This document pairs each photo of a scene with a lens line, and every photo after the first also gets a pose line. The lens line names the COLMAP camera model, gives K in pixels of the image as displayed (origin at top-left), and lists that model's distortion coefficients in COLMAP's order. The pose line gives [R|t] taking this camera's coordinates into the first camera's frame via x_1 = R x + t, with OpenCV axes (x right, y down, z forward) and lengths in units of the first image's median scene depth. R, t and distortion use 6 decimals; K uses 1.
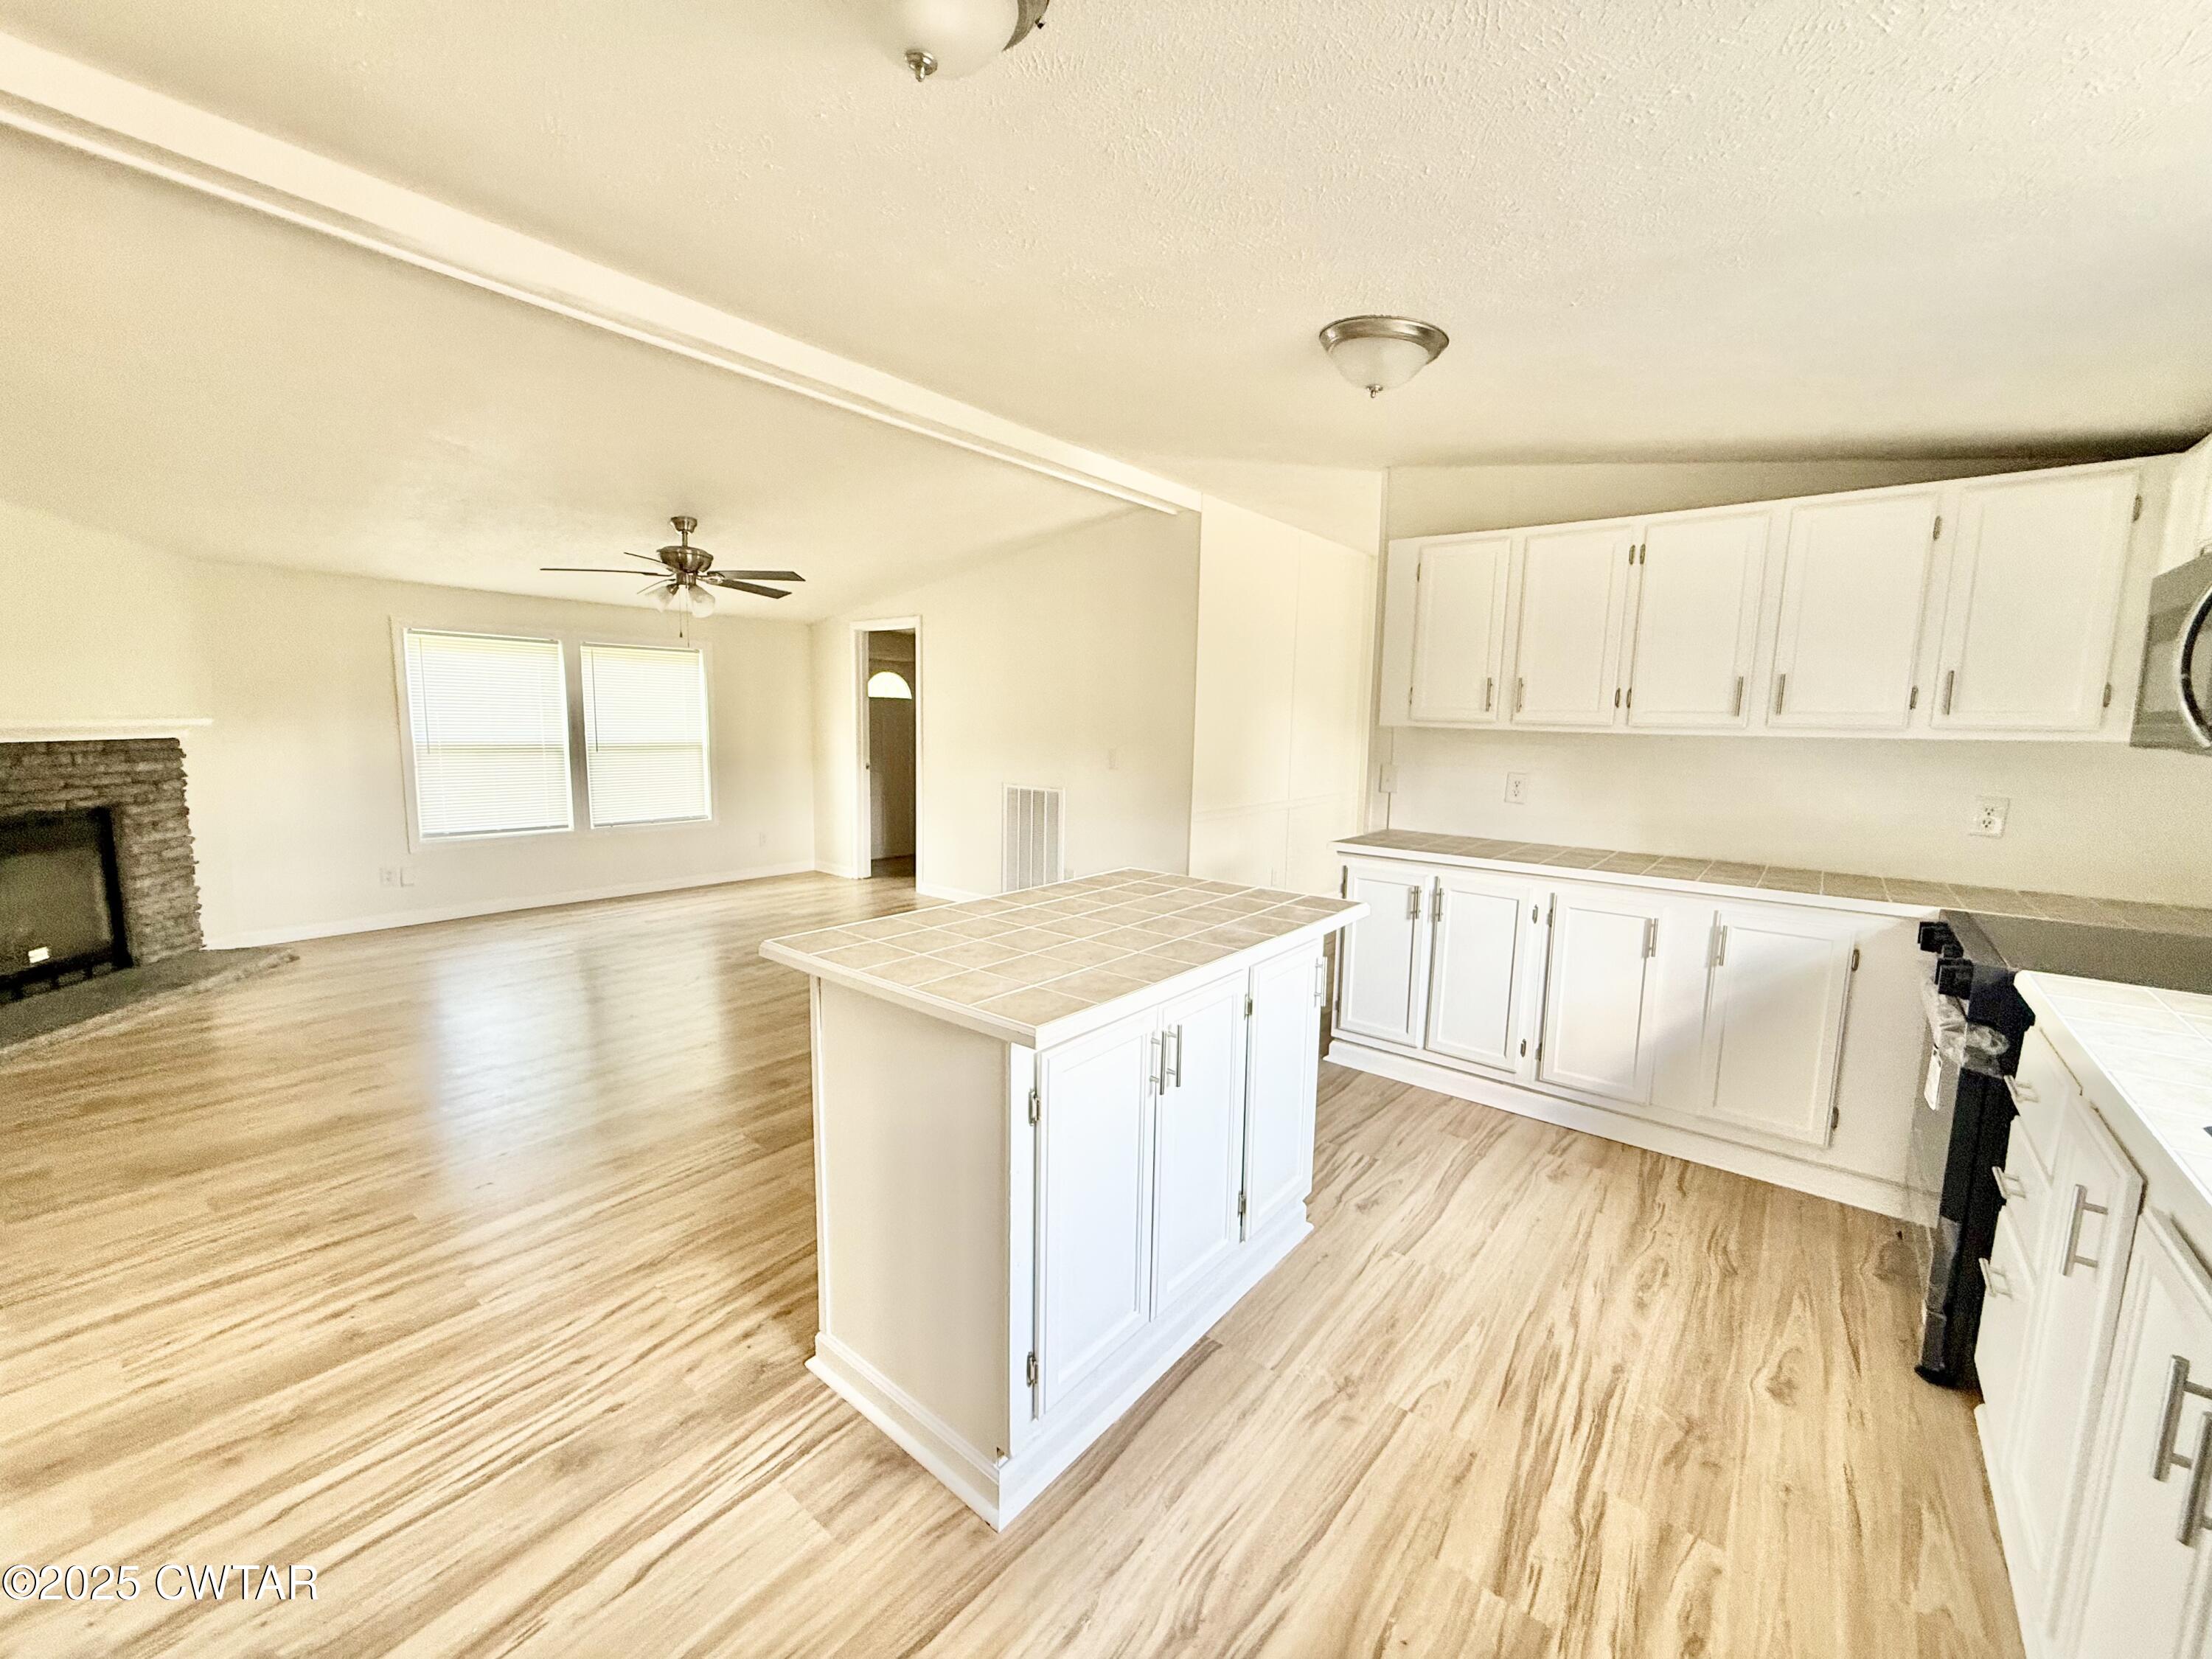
lens RADIAL K [[871.5, 0, 1106.0], [0, 871.5, 829.5], [0, 0, 1]] dist [0.000522, 0.000307]
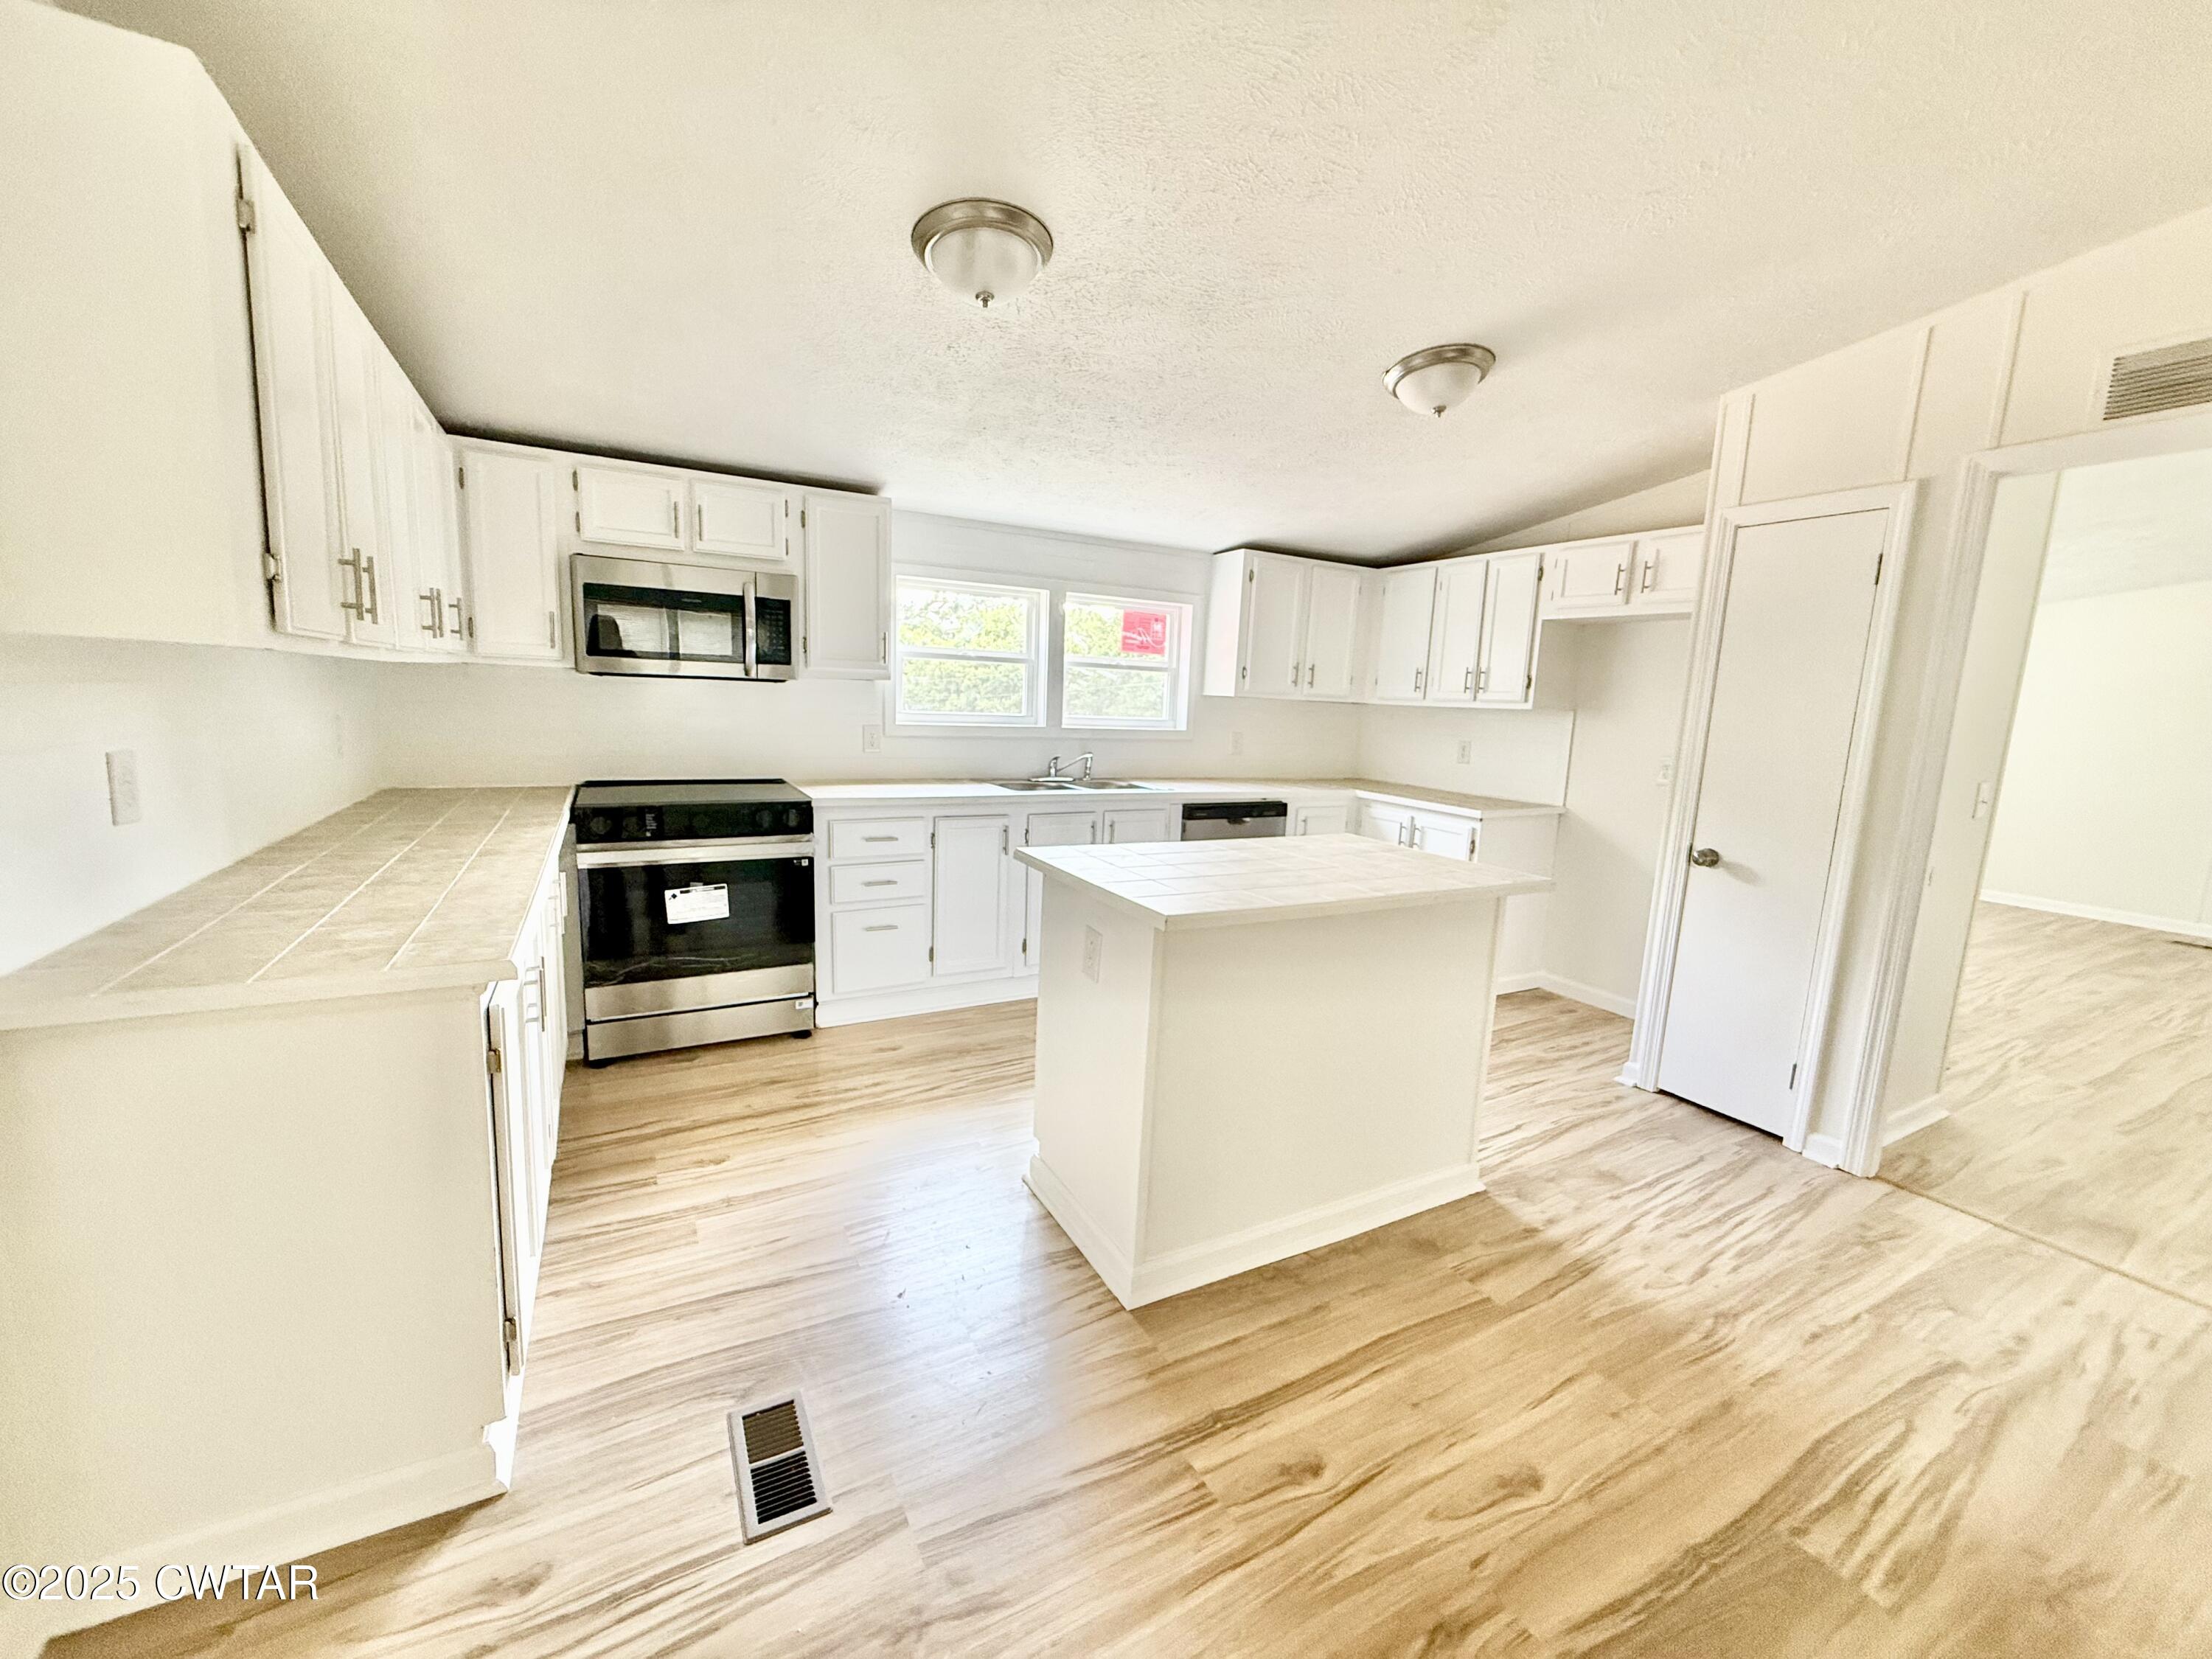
lens RADIAL K [[871.5, 0, 1106.0], [0, 871.5, 829.5], [0, 0, 1]] dist [0.000522, 0.000307]
pose [[-0.923029, -0.115700, 0.366921, -0.214647], [-0.013279, 0.962722, 0.270167, -0.253970], [-0.384501, 0.244500, -0.890157, 2.110585]]
